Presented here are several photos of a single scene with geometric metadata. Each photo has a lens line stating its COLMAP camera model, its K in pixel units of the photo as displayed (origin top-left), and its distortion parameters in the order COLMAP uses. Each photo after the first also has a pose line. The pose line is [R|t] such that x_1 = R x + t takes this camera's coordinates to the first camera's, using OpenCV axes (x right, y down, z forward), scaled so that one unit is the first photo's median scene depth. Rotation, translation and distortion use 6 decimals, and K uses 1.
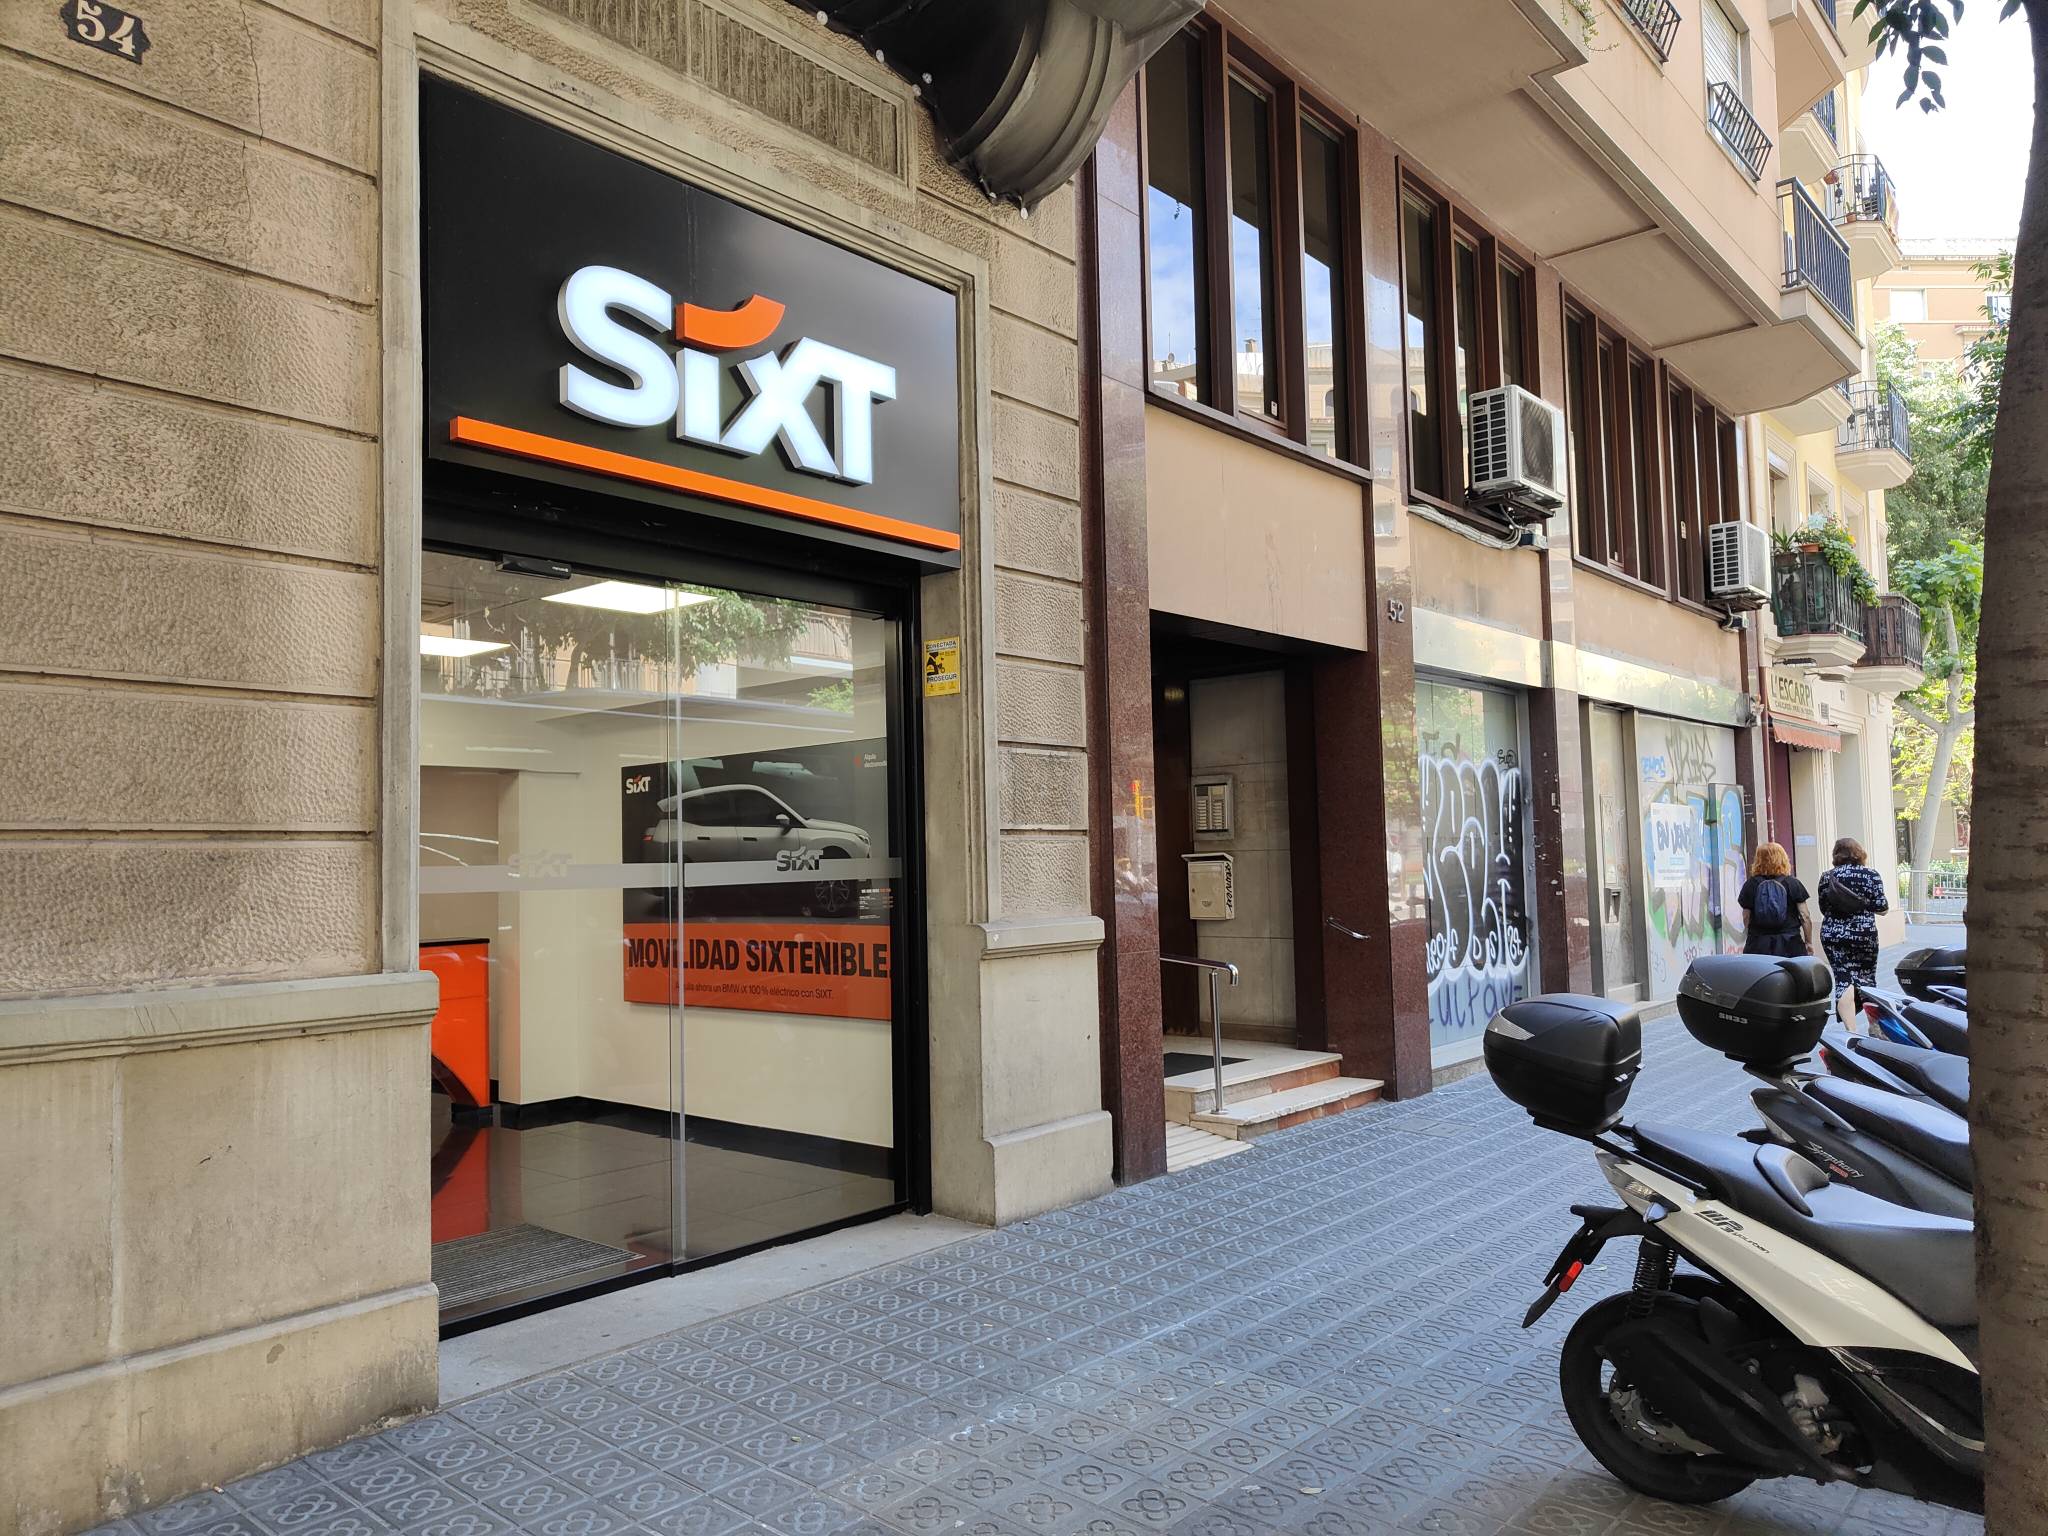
lens RADIAL K [[1419.7, 0, 1021.0], [0, 1419.7, 772.2], [0, 0, 1]] dist [0.002611, 0.003314]
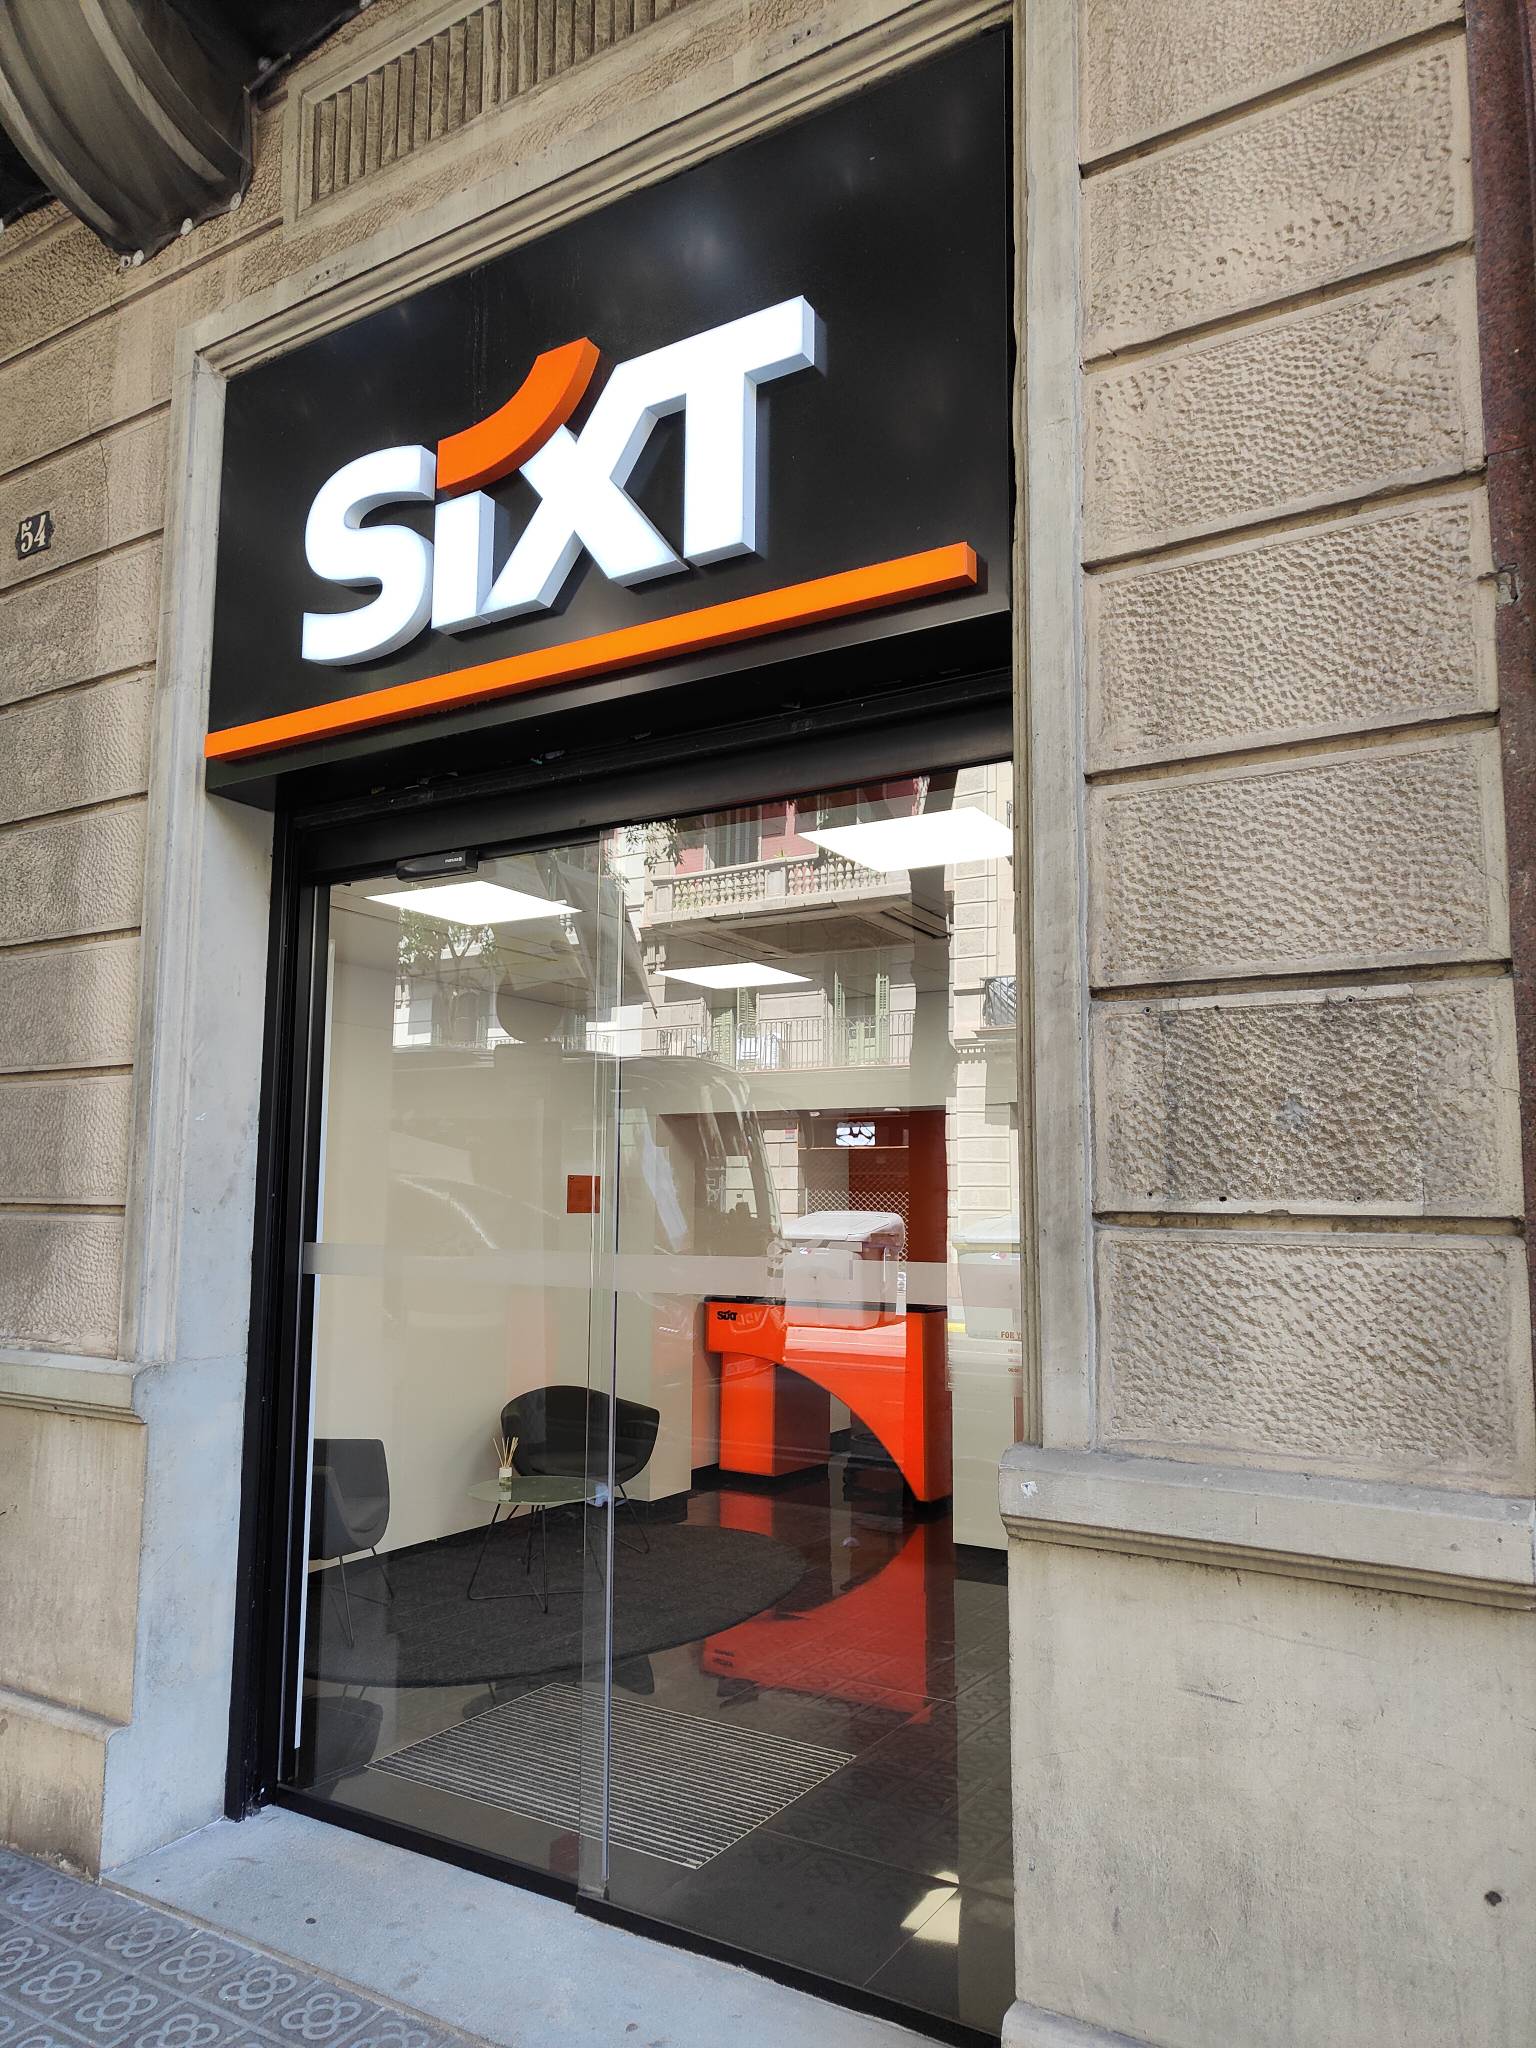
lens RADIAL K [[1419.7, 0, 767.0], [0, 1419.7, 1025.9], [0, 0, 1]] dist [0.002611, 0.003314]
pose [[0.154033, -0.091139, -0.983853, 0.438360], [0.054743, 0.994995, -0.083601, 0.020003], [0.986548, -0.040982, 0.158251, 1.020773]]
